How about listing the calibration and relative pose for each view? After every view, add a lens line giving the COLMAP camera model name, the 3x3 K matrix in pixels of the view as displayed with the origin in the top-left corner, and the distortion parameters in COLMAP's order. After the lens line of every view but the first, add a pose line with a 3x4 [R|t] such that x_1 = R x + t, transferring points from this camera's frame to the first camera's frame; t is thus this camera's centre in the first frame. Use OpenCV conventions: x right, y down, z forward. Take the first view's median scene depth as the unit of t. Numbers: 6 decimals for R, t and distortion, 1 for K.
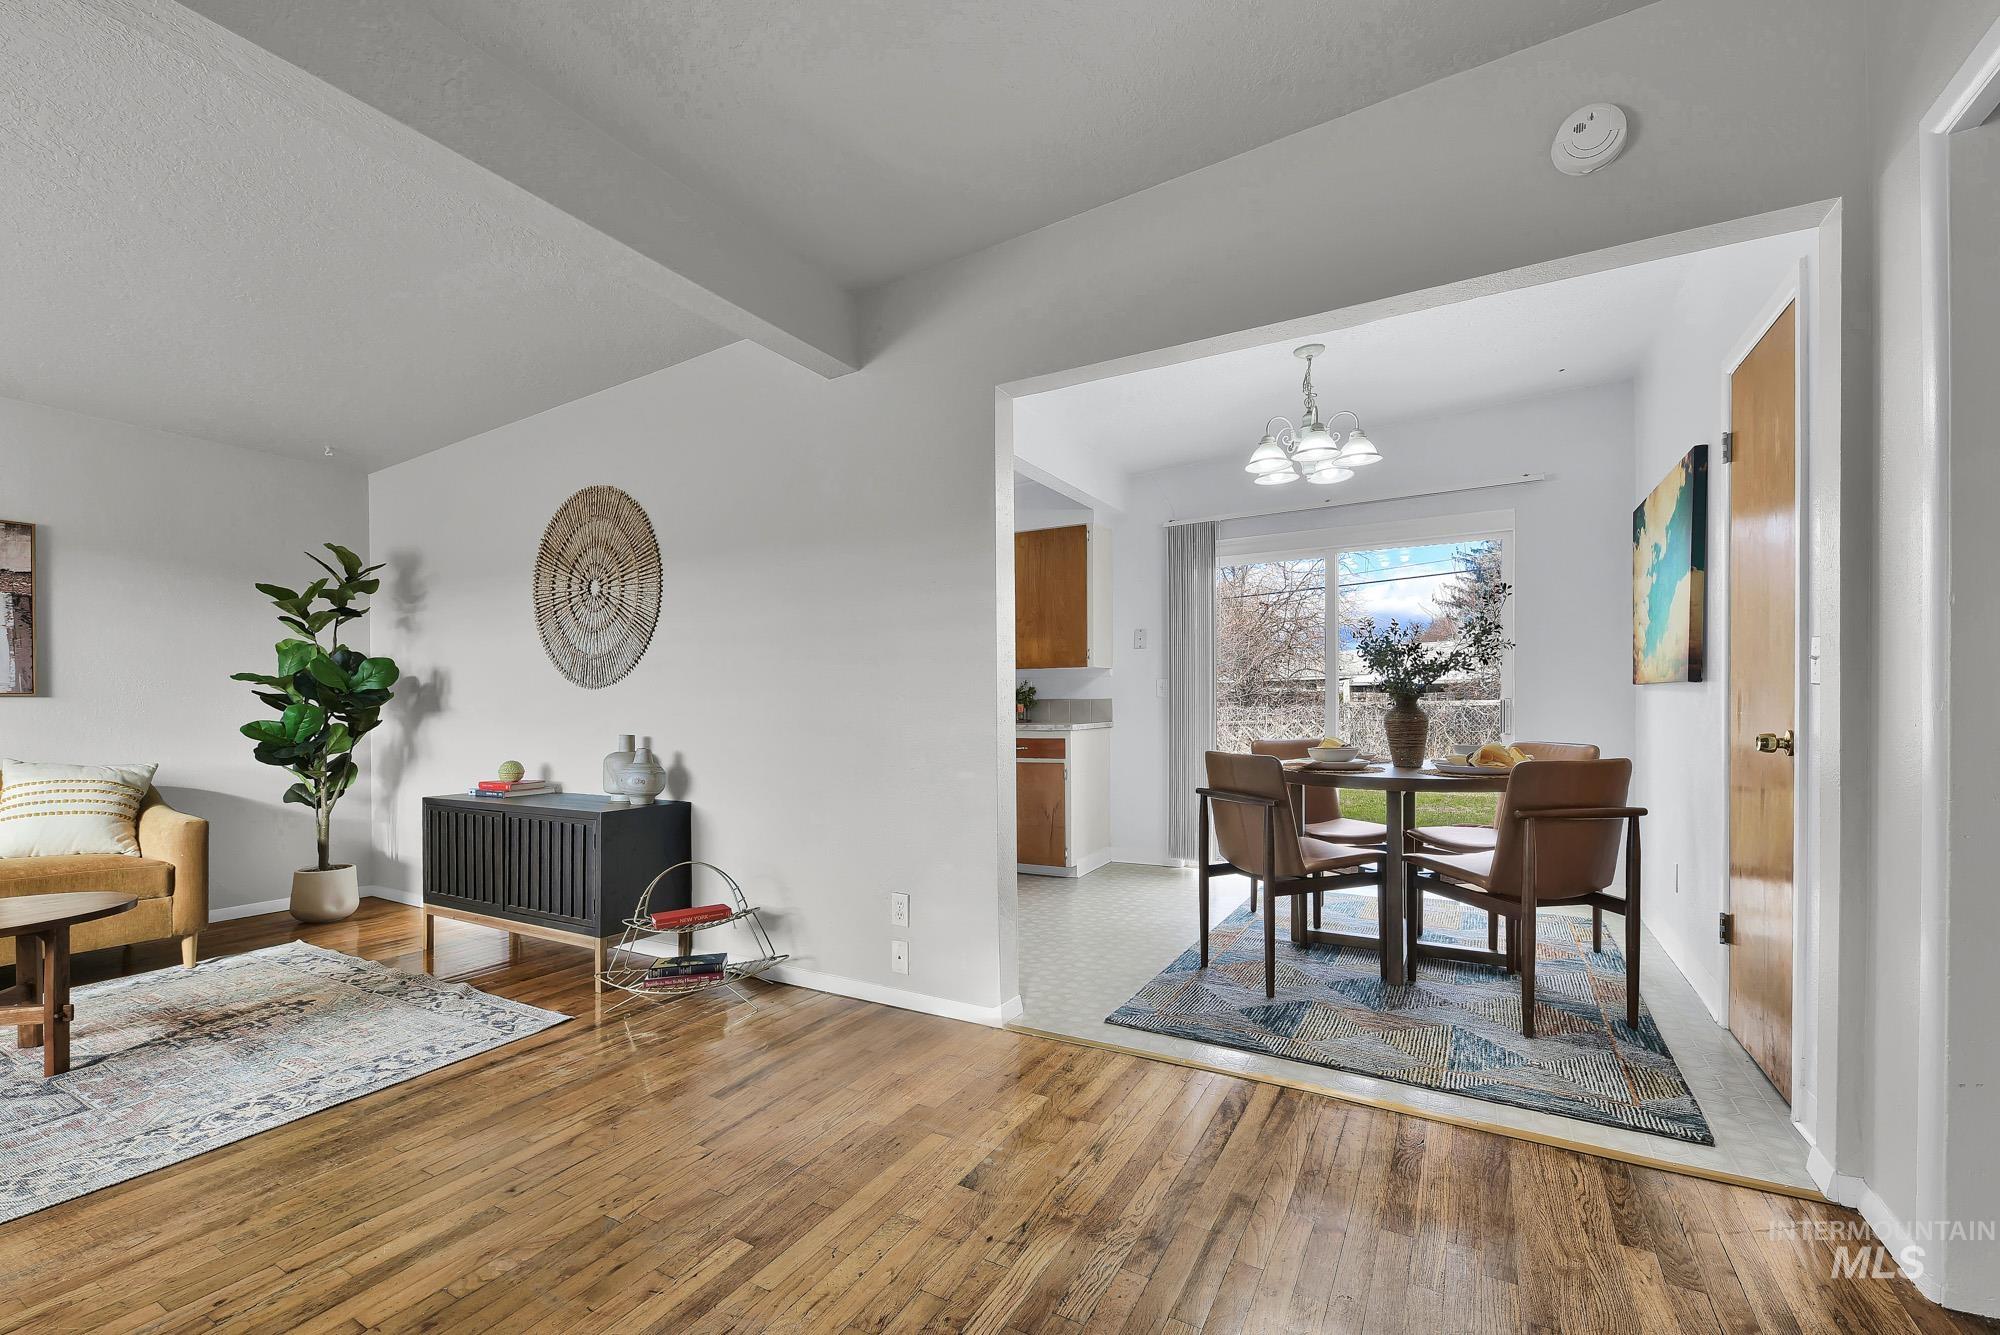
lens RADIAL K [[816.8, 0, 978.3], [0, 816.8, 707.7], [0, 0, 1]] dist [-0.000166, -0.000065]
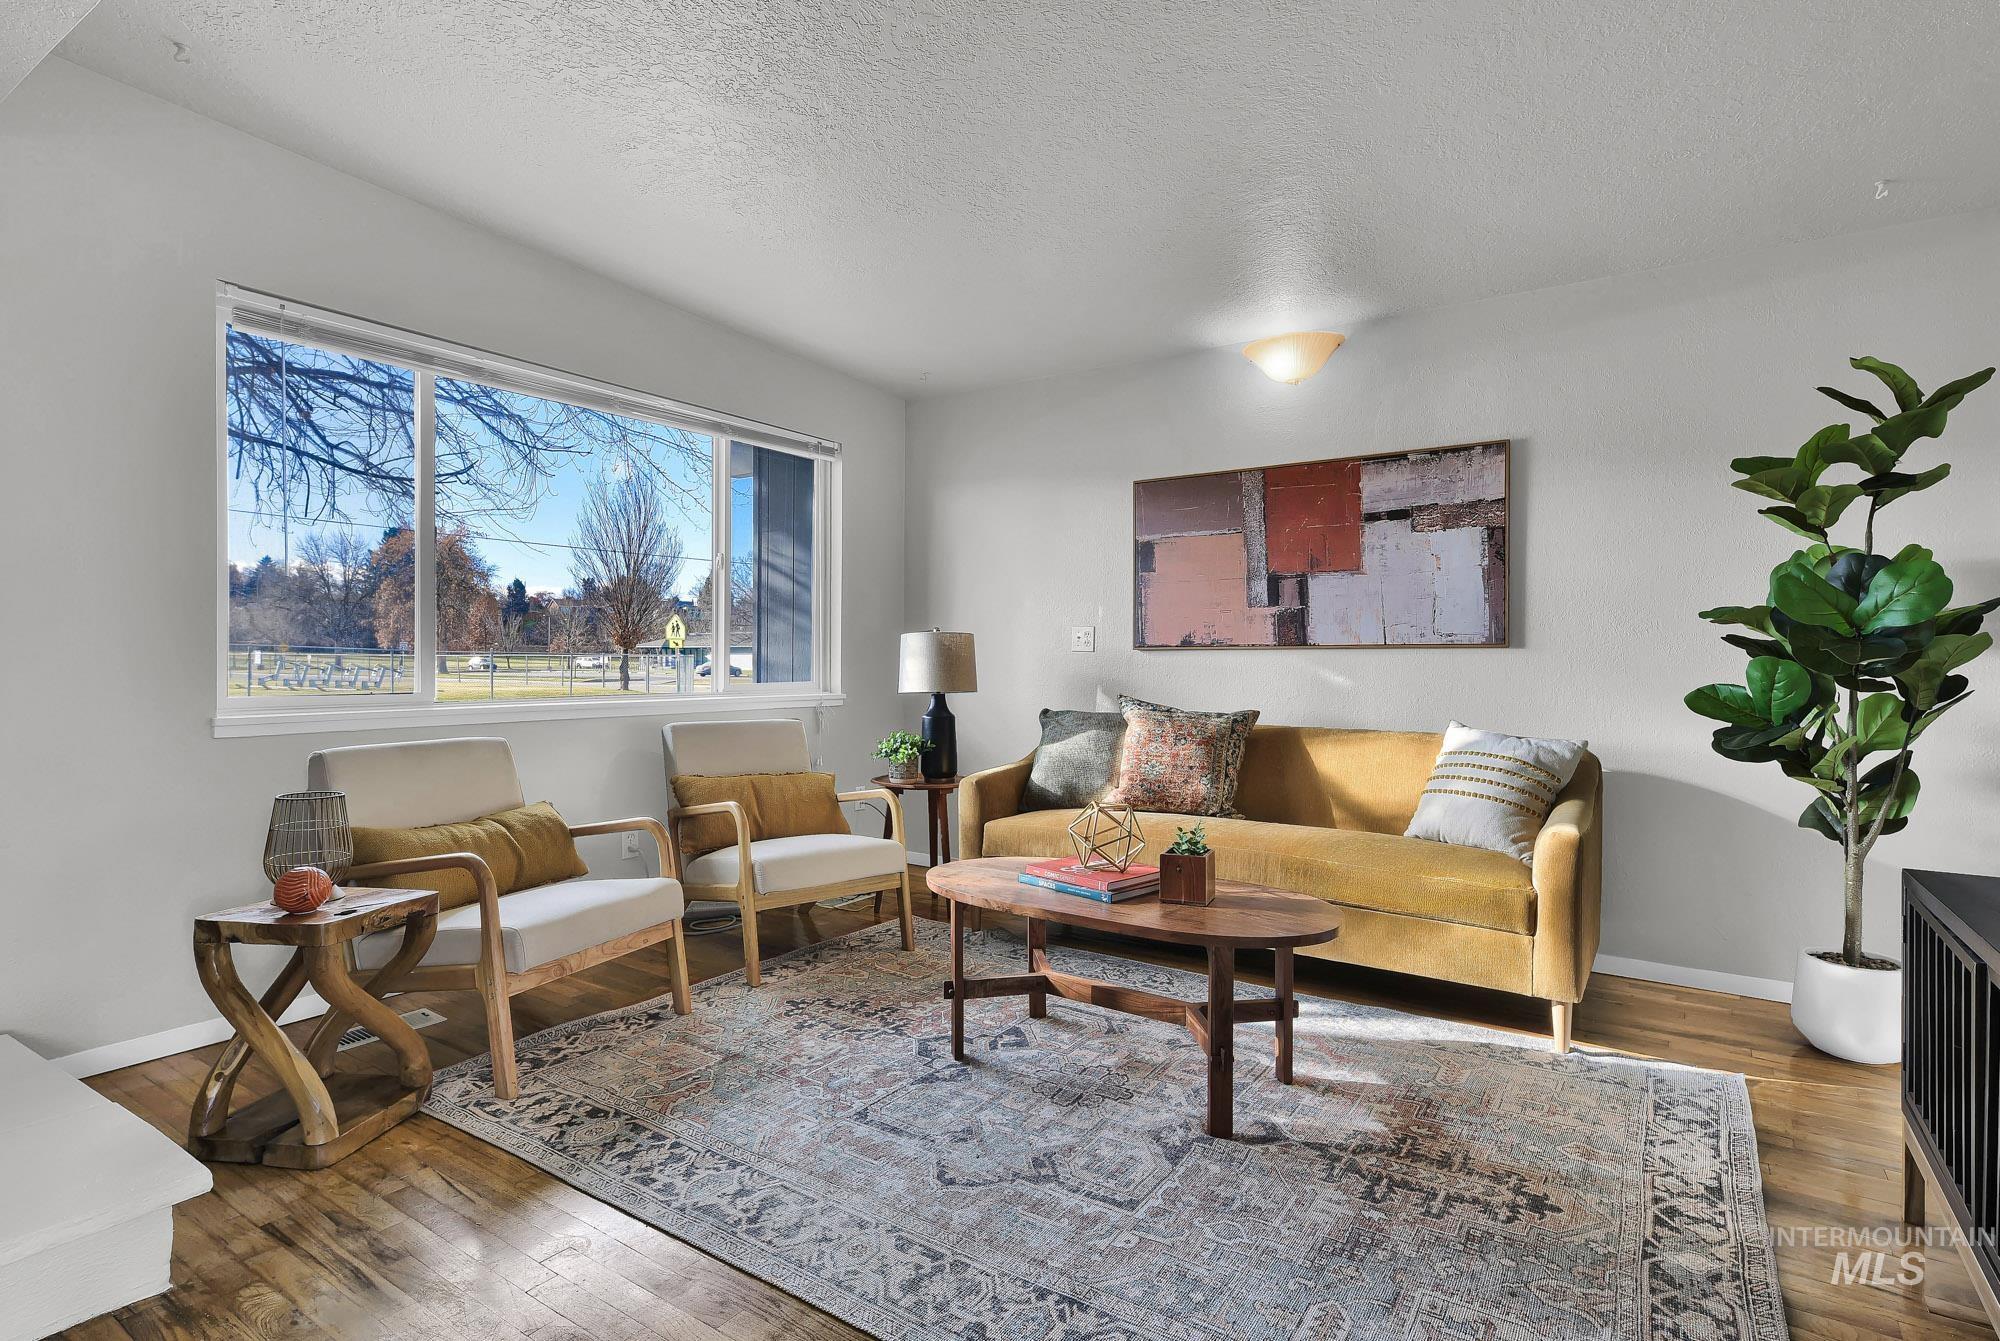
lens RADIAL K [[996.6, 0, 1000.0], [0, 996.6, 670.5], [0, 0, 1]] dist [0.009946, -0.000133]
pose [[-0.047648, 0.008198, -0.998831, -0.124135], [-0.014151, 0.999860, 0.008882, 0.007092], [0.998764, 0.014557, -0.047525, 0.545222]]
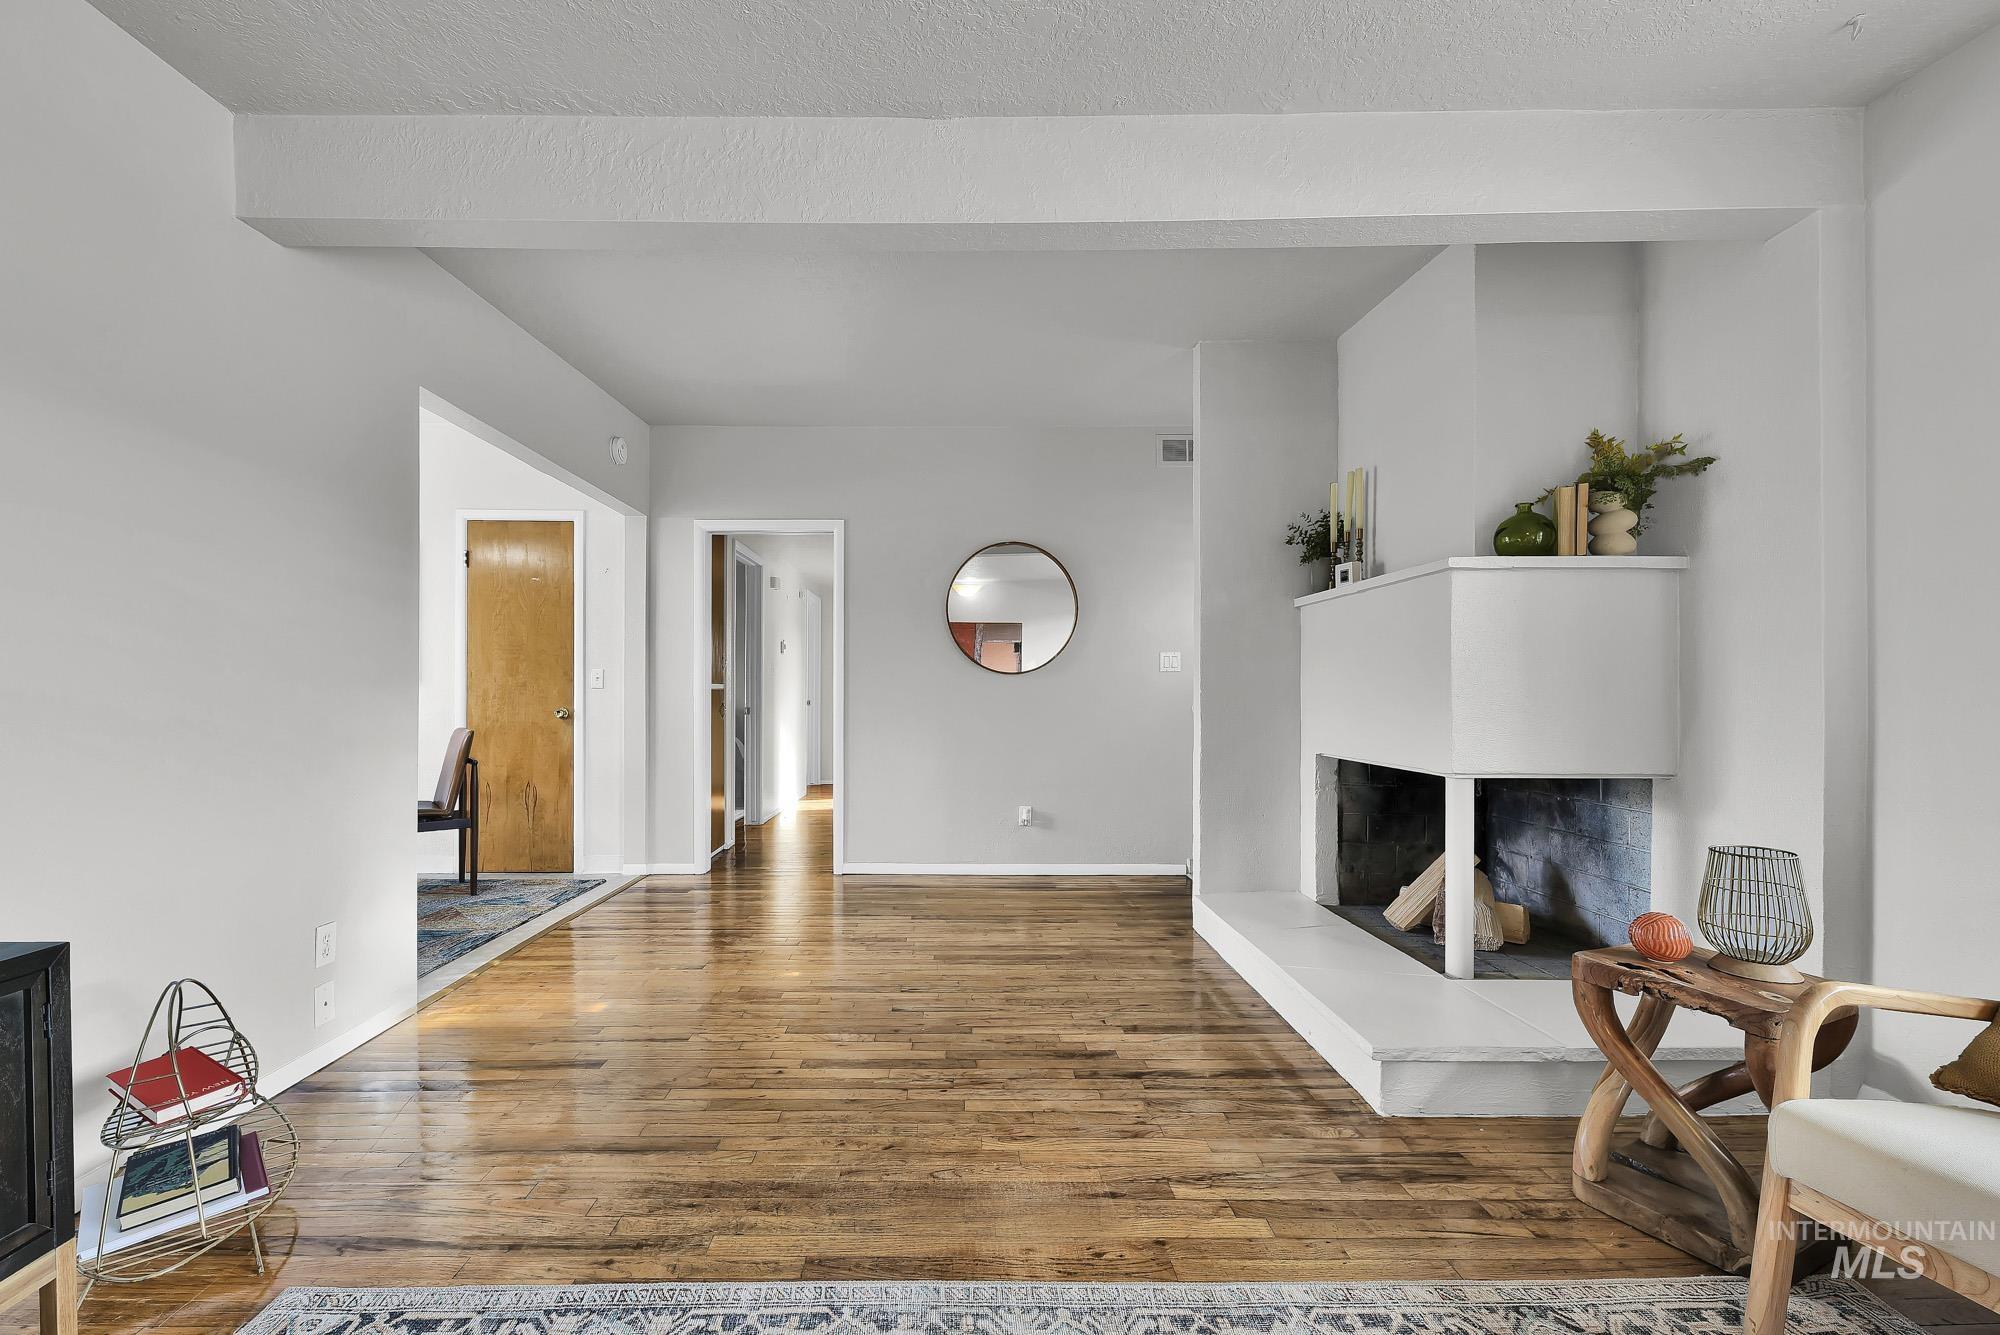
lens RADIAL K [[816.8, 0, 978.3], [0, 816.8, 707.7], [0, 0, 1]] dist [-0.000166, -0.000065]
pose [[-0.518439, 0.004777, 0.855101, -0.876561], [0.011275, 0.999936, 0.001250, 0.013940], [-0.855040, 0.010289, -0.518460, 0.670129]]
